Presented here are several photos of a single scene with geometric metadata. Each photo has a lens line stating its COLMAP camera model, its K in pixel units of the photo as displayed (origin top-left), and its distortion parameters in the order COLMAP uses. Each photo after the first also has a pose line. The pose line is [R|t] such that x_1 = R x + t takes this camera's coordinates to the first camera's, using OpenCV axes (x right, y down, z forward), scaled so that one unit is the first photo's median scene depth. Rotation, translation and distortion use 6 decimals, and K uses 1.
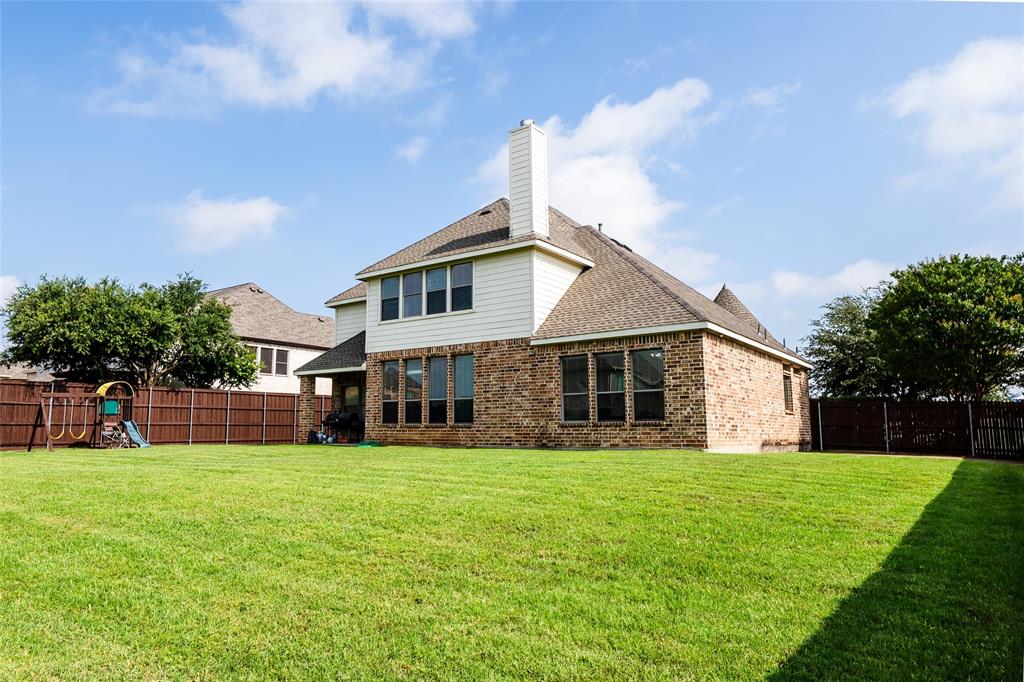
lens RADIAL K [[636.5, 0, 483.0], [0, 636.5, 341.2], [0, 0, 1]] dist [0.004182, 0.001172]
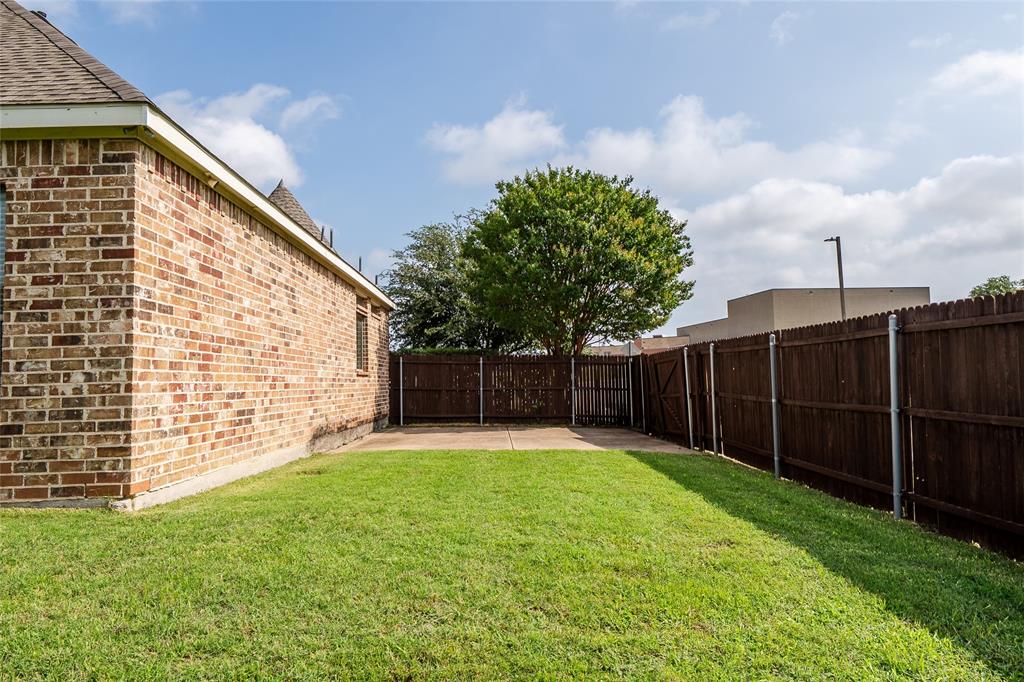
lens RADIAL K [[636.5, 0, 483.0], [0, 636.5, 341.2], [0, 0, 1]] dist [0.004182, 0.001172]
pose [[0.804216, 0.015488, 0.594135, 0.279166], [-0.057759, 0.996965, 0.052192, 0.056551], [-0.591524, -0.076290, 0.802670, 0.589080]]
